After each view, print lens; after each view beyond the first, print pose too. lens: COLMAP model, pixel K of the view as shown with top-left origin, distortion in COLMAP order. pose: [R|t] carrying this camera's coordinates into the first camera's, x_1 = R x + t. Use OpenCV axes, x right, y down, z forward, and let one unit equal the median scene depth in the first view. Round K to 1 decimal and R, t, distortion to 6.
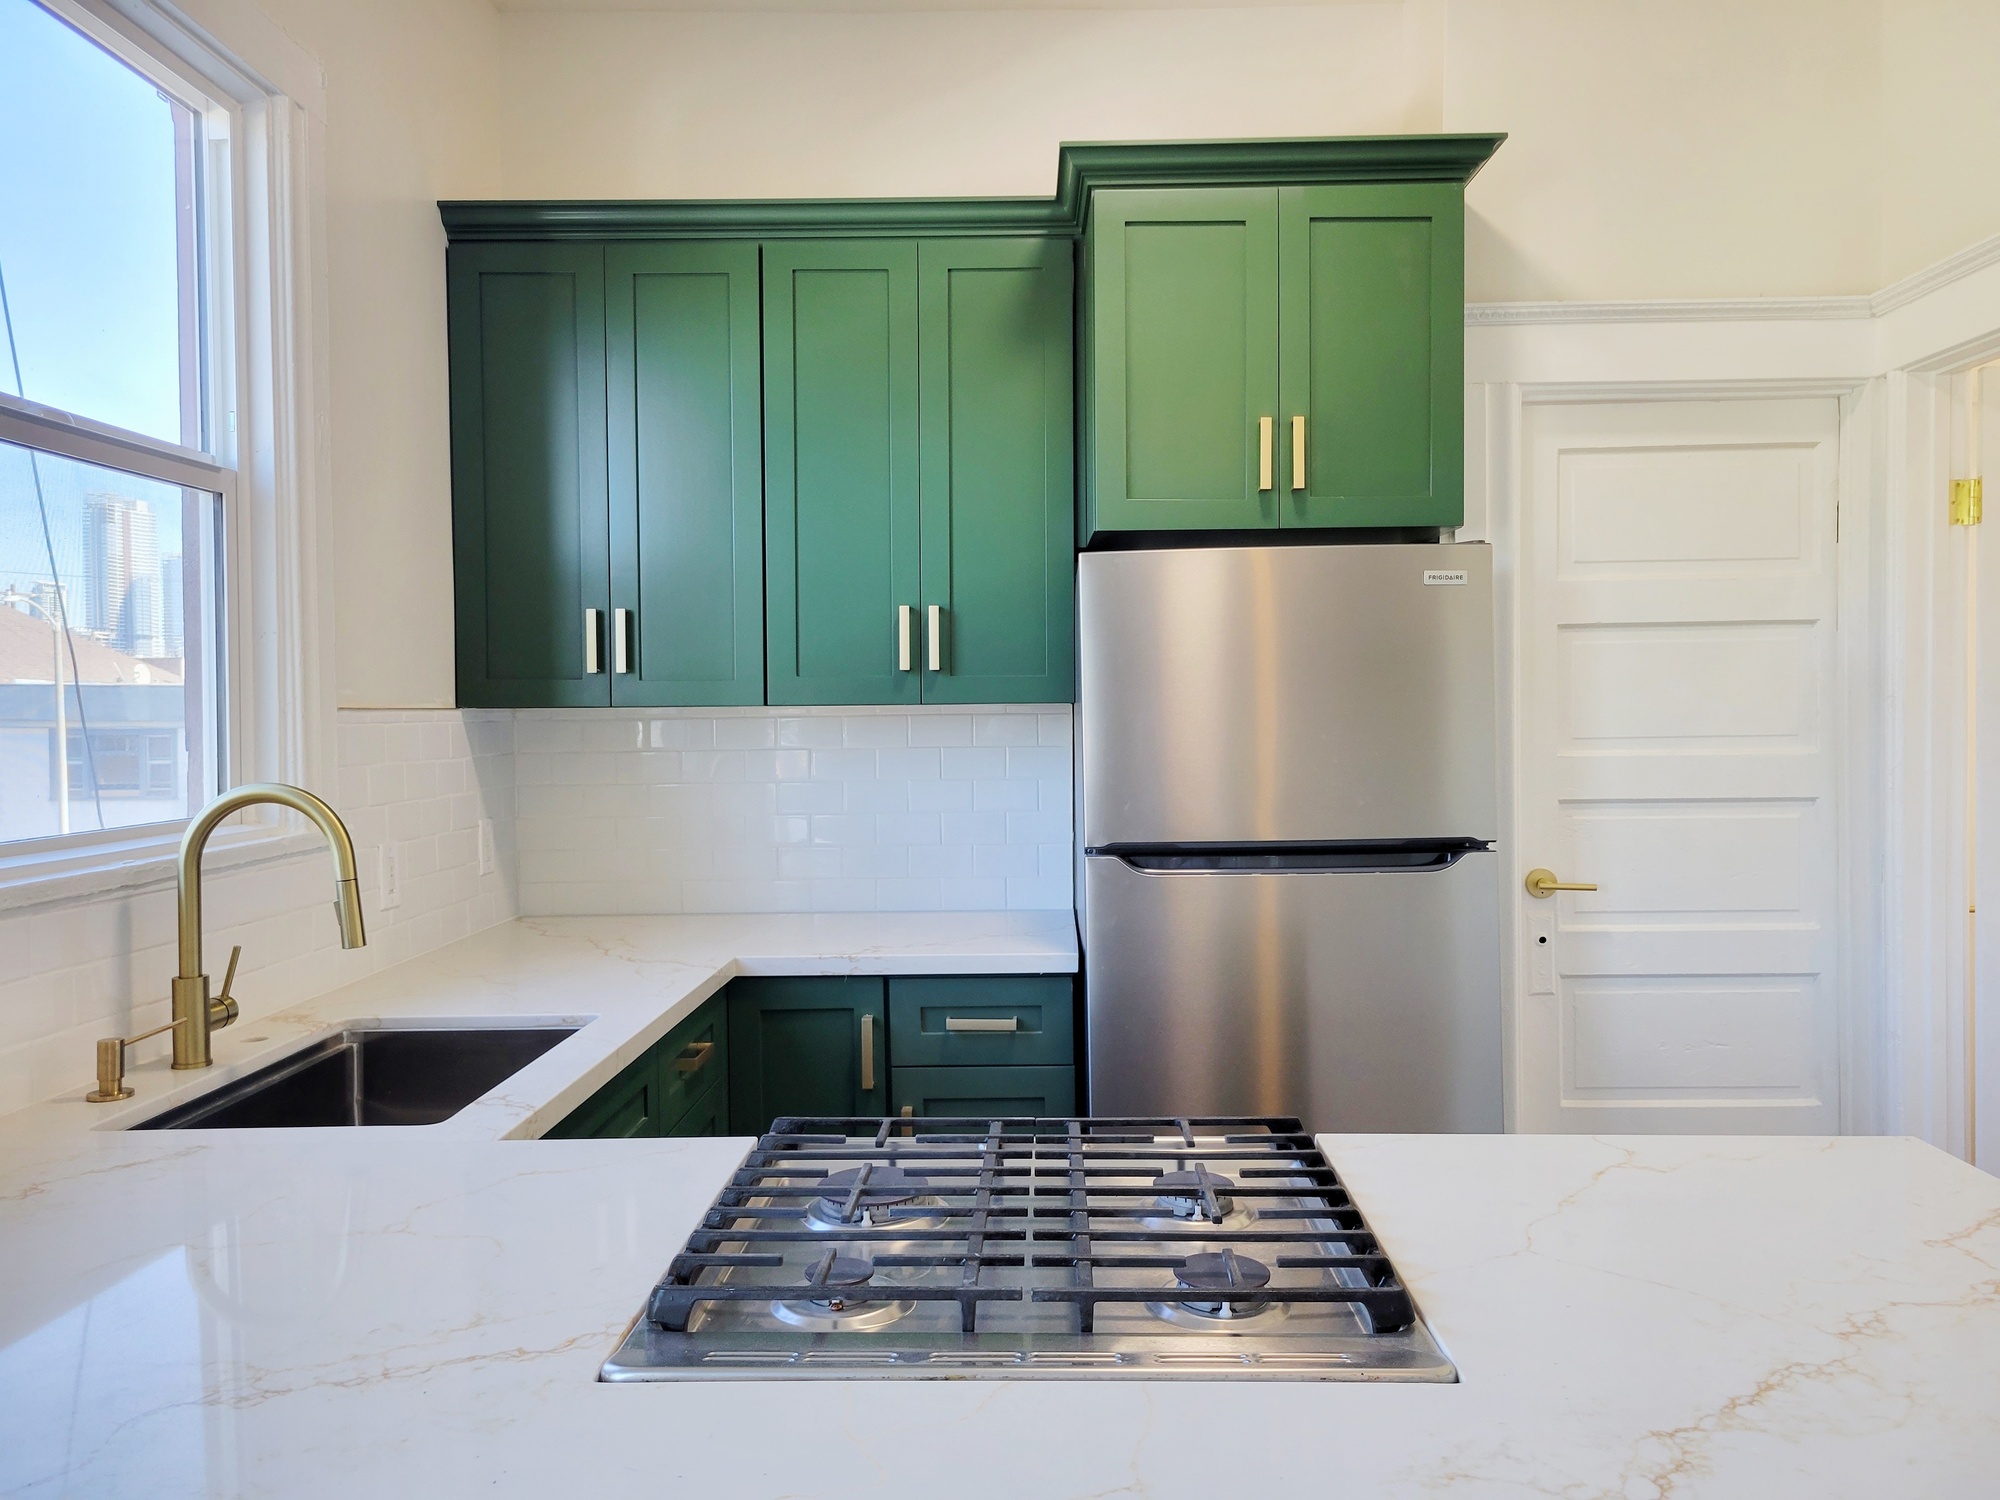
lens RADIAL K [[1502.4, 0, 1009.0], [0, 1502.4, 733.7], [0, 0, 1]] dist [0.044979, -0.024770]
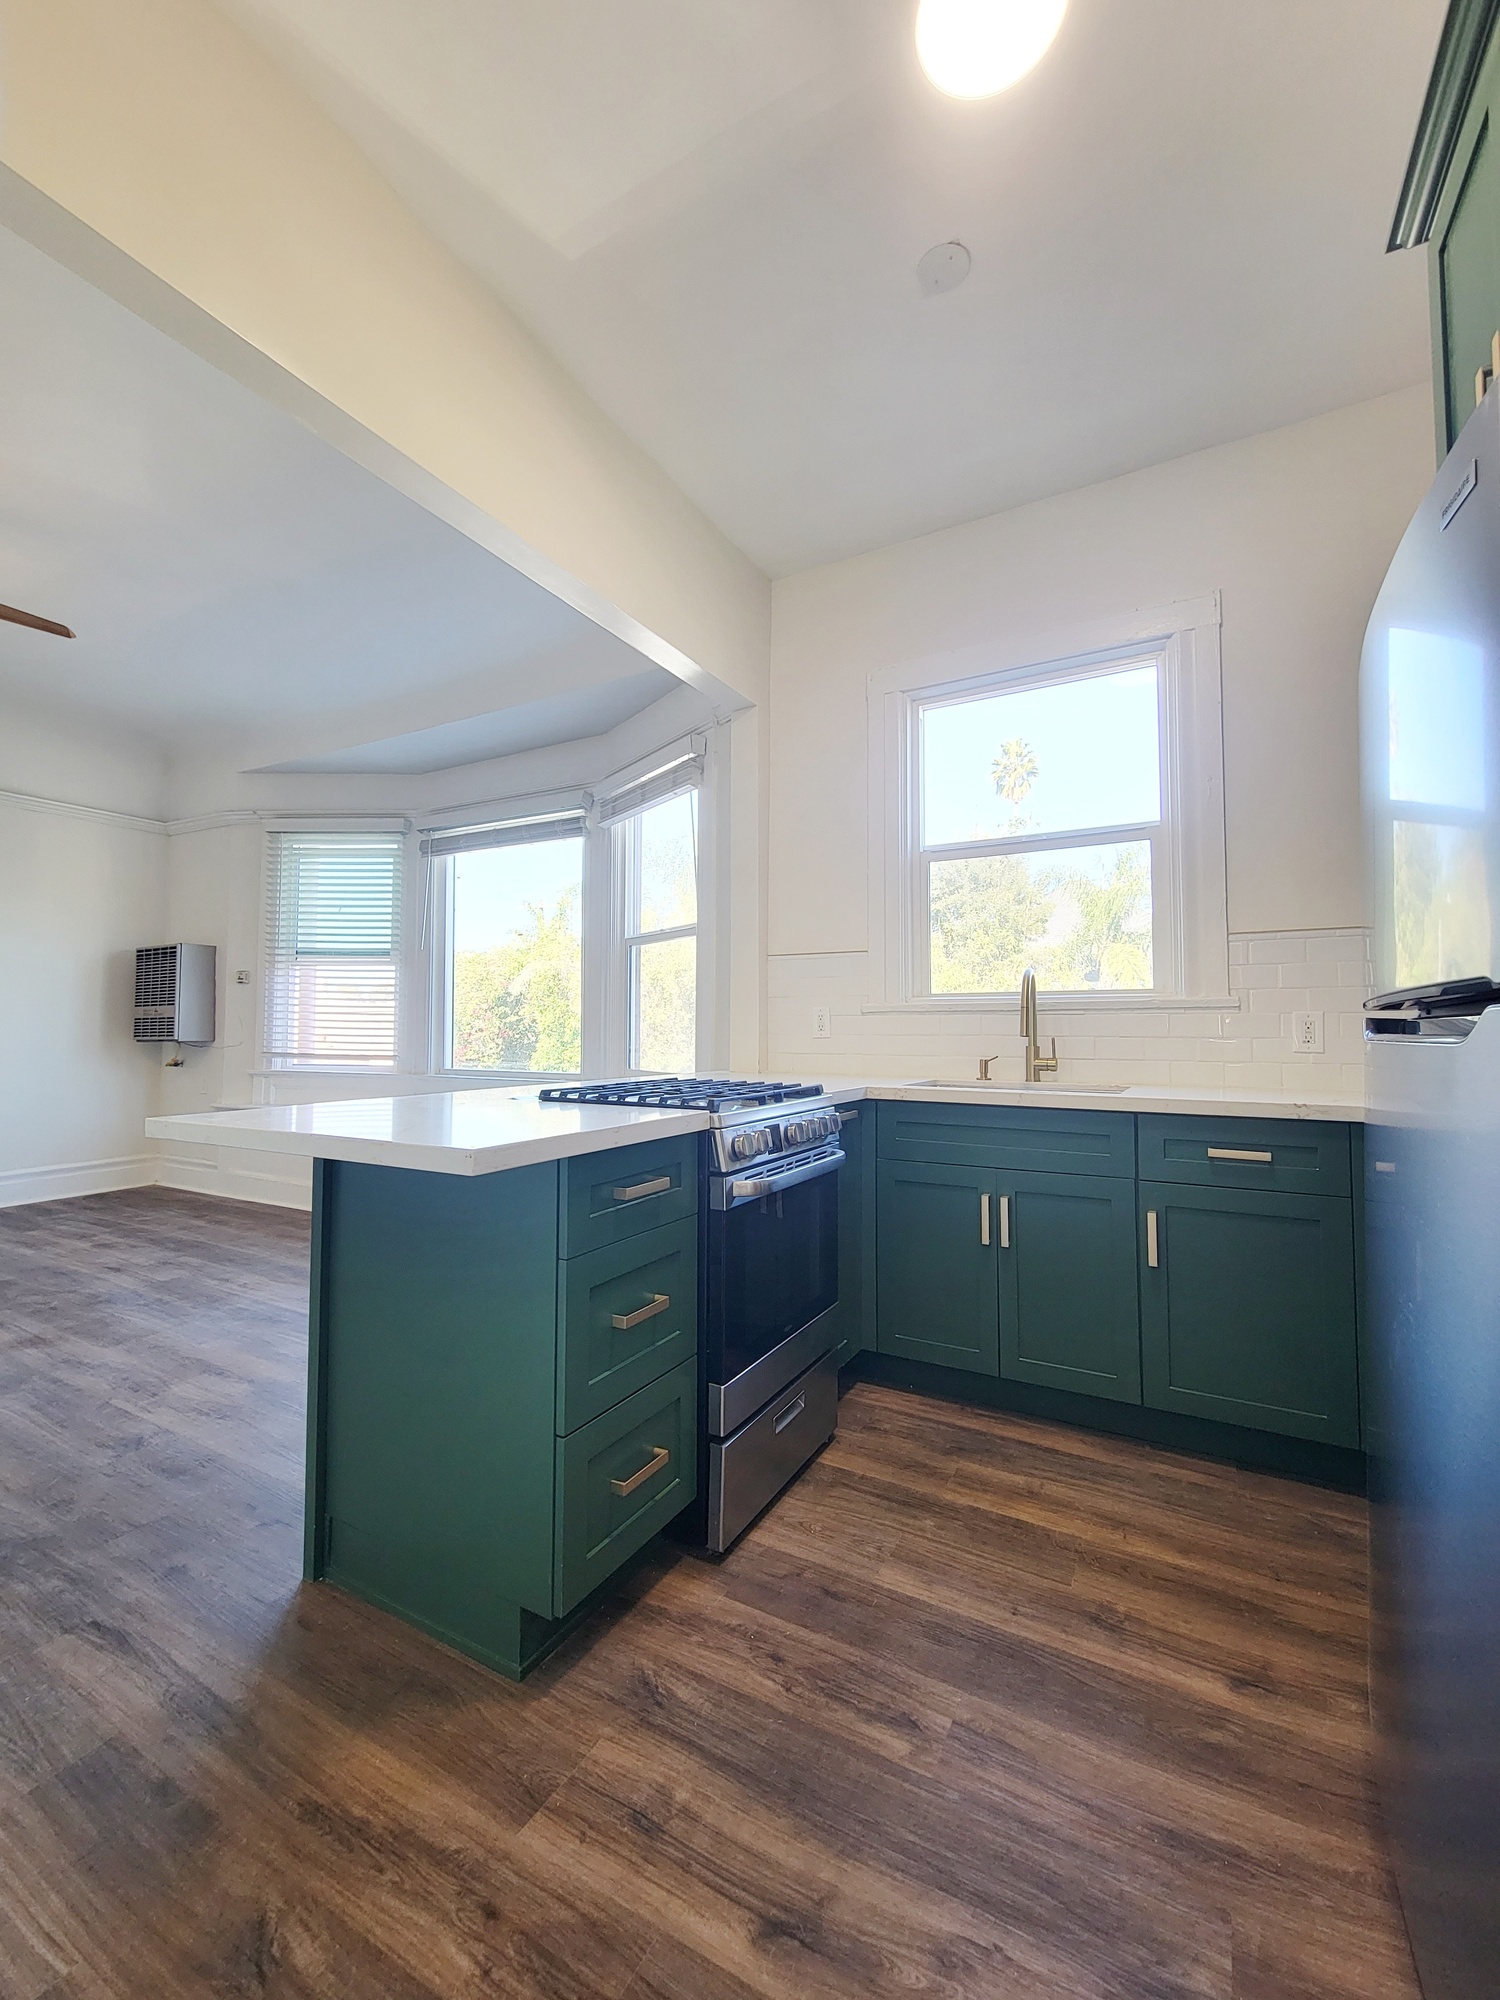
lens RADIAL K [[813.5, 0, 757.4], [0, 813.5, 991.3], [0, 0, 1]] dist [0.001858, -0.003967]
pose [[-0.457710, -0.027875, -0.888665, 0.620101], [-0.009167, 0.999603, -0.026634, 0.076320], [0.889054, -0.004044, -0.457784, 0.859170]]
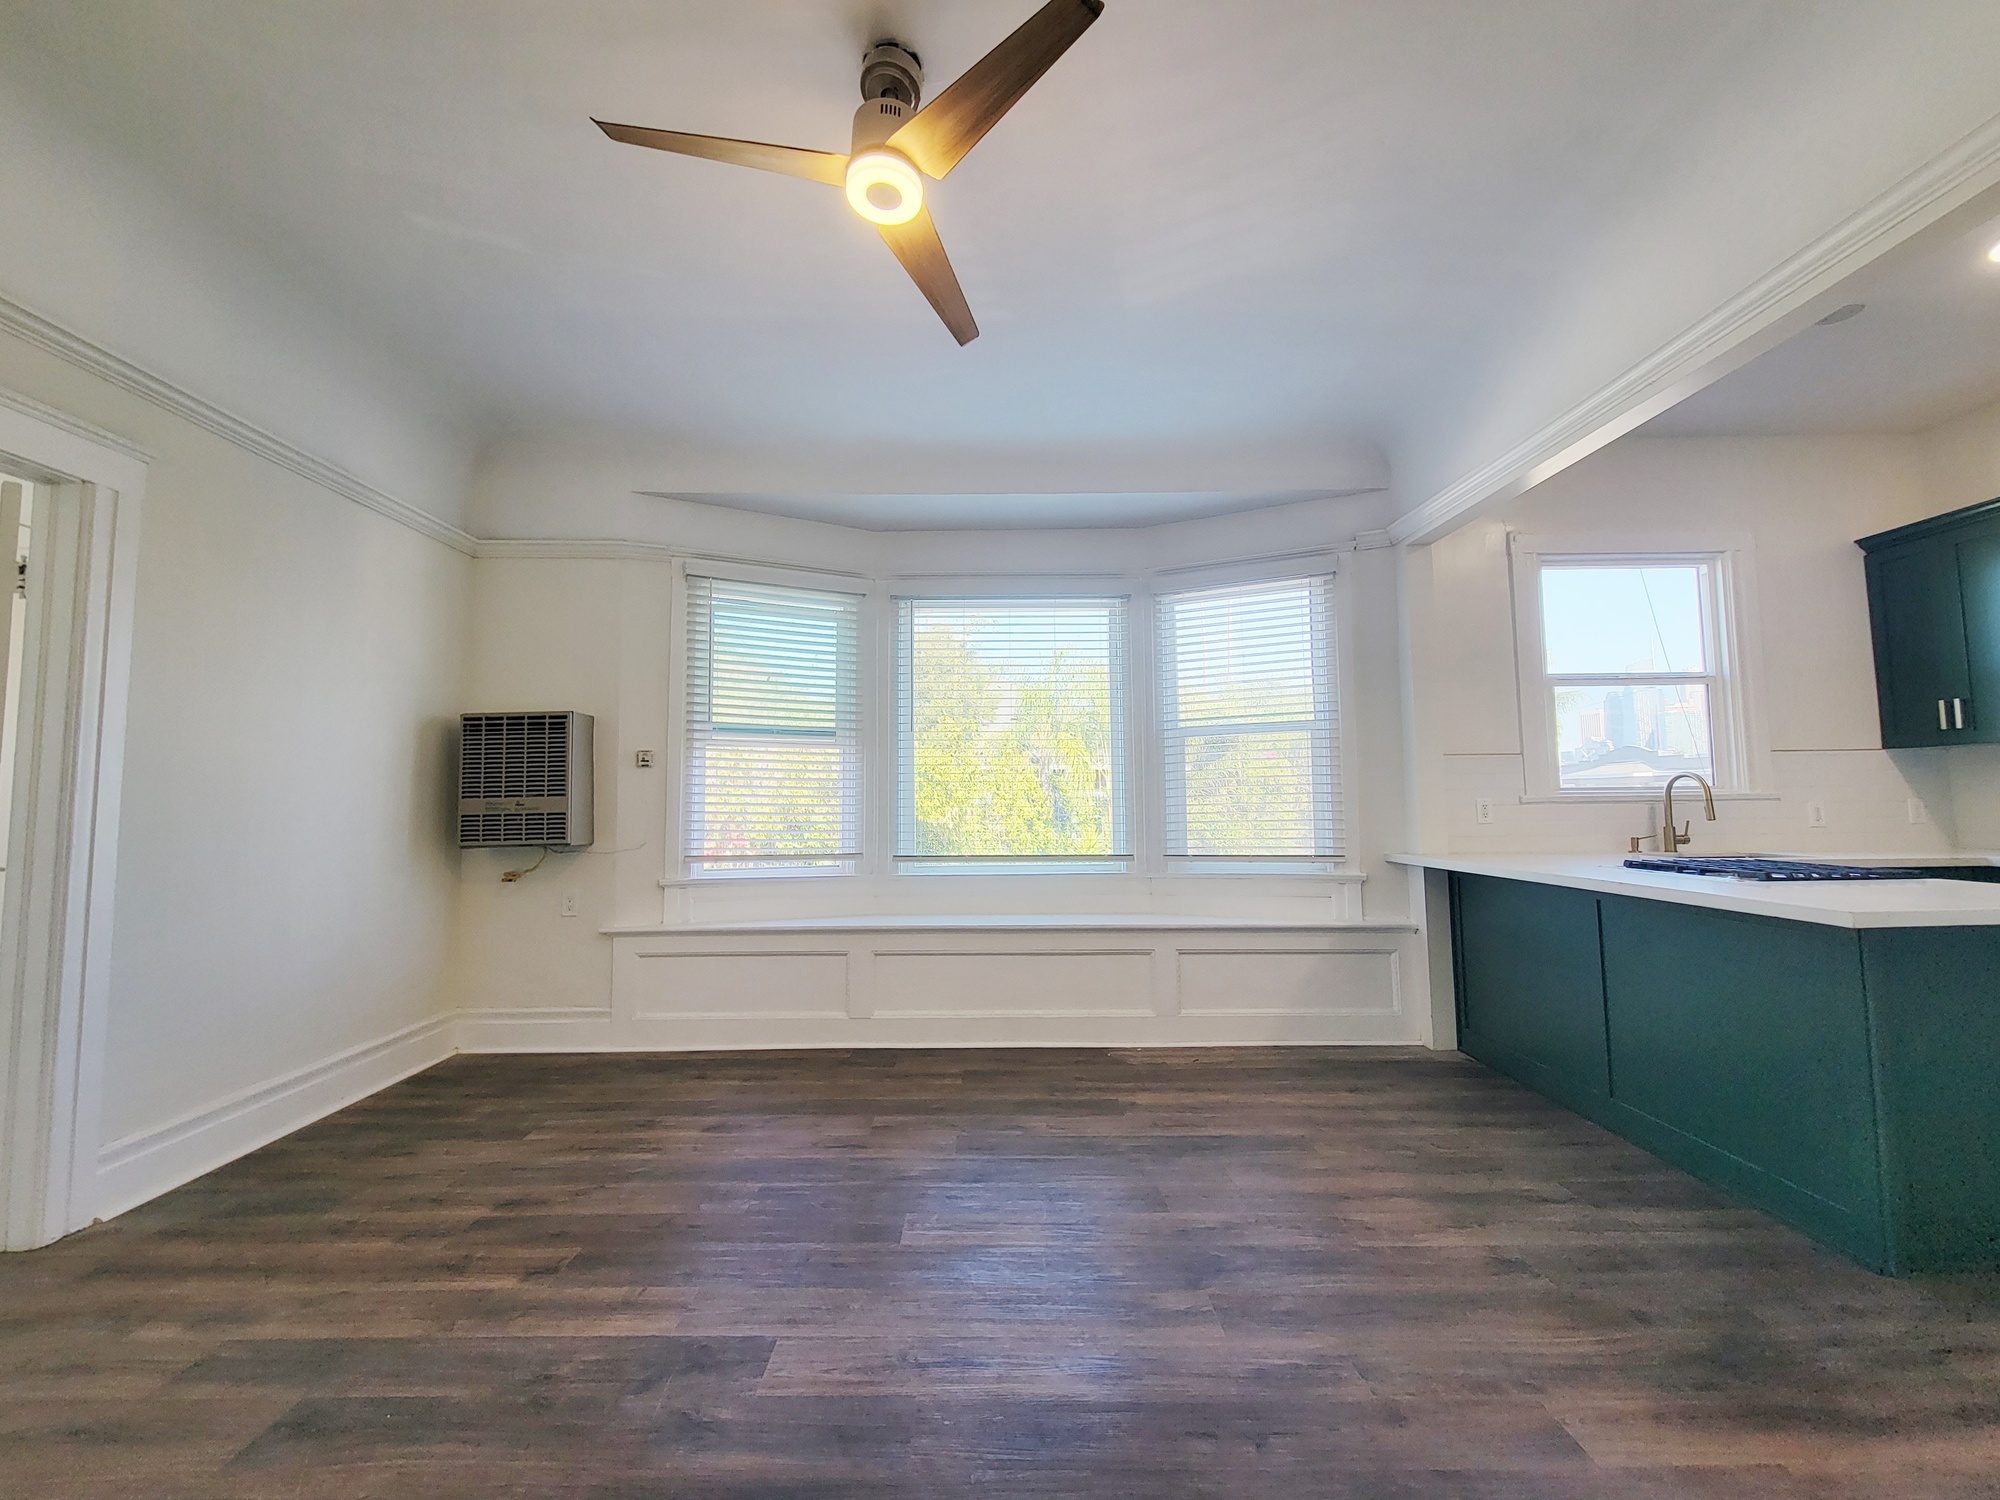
lens RADIAL K [[813.5, 0, 990.2], [0, 813.5, 743.5], [0, 0, 1]] dist [0.001858, -0.003967]
pose [[0.023551, -0.063254, -0.997720, 0.936229], [-0.005174, 0.997975, -0.063392, 0.066456], [0.999709, 0.006655, 0.023176, -0.441544]]
